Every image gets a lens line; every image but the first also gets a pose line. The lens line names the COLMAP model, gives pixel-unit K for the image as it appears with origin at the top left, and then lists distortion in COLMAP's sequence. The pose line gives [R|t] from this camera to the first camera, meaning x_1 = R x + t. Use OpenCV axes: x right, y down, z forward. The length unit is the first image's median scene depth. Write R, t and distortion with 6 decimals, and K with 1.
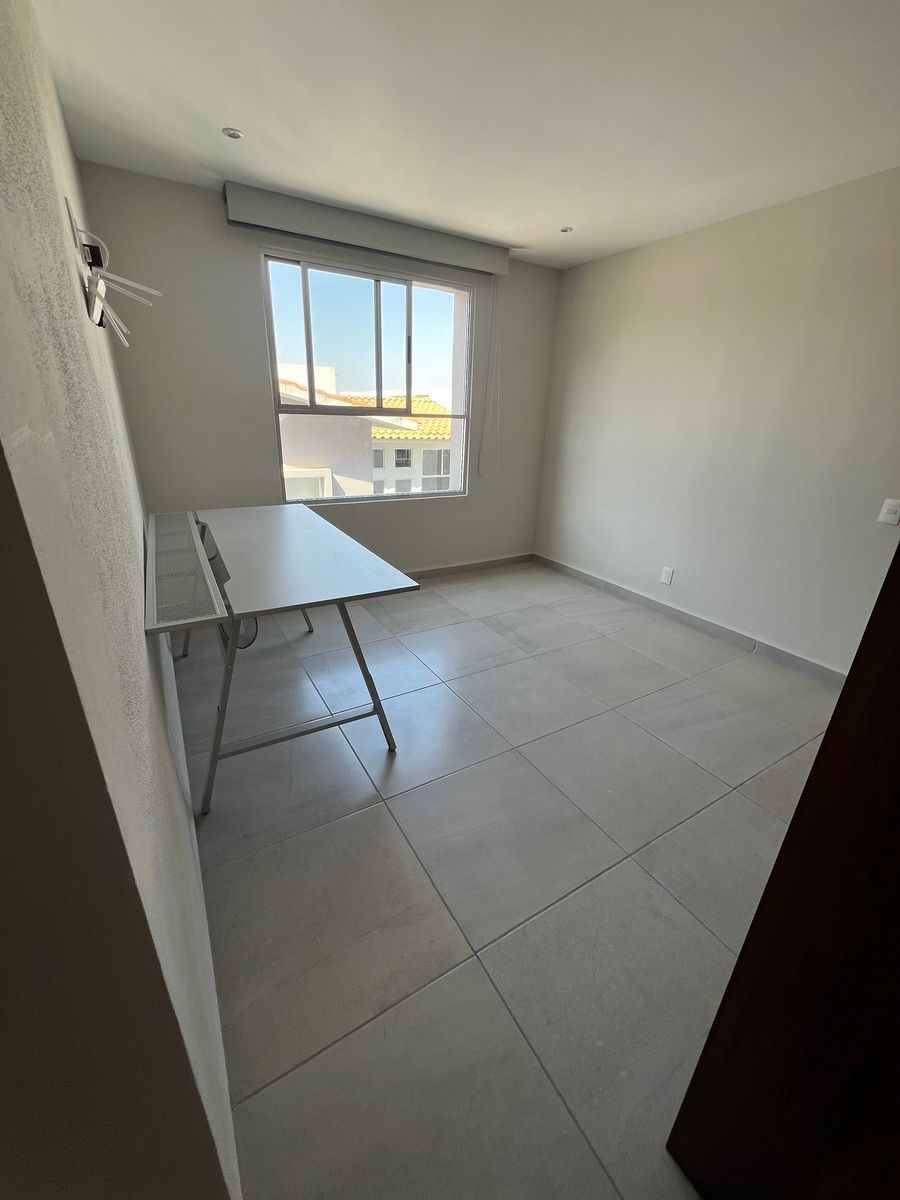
lens RADIAL K [[477.7, 0, 450.7], [0, 477.7, 596.2], [0, 0, 1]] dist [-0.002810, 0.000234]
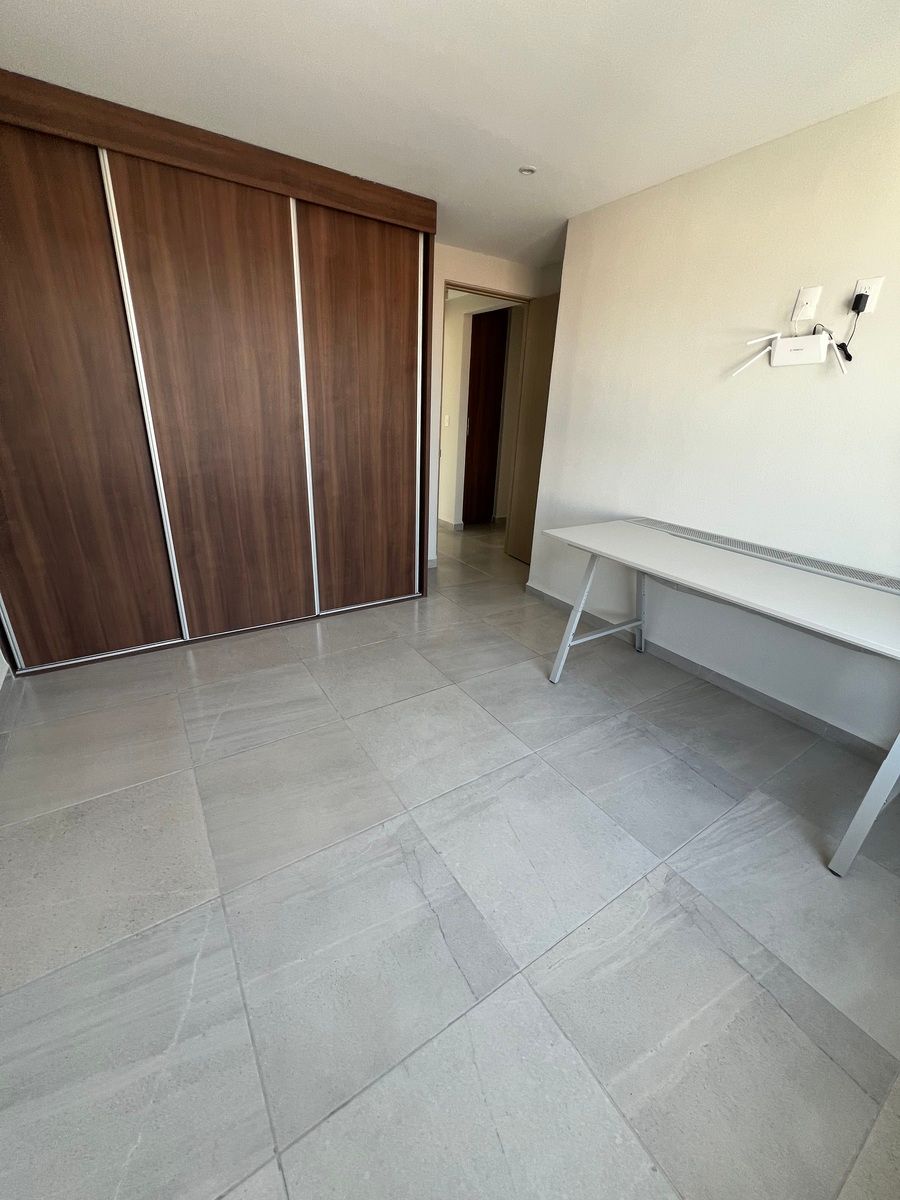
lens RADIAL K [[477.7, 0, 450.7], [0, 477.7, 596.2], [0, 0, 1]] dist [-0.002810, 0.000234]
pose [[-0.996758, -0.048375, -0.064290, 0.152161], [-0.079207, 0.730328, 0.678489, -0.436328], [0.014131, 0.681382, -0.731792, 1.136313]]
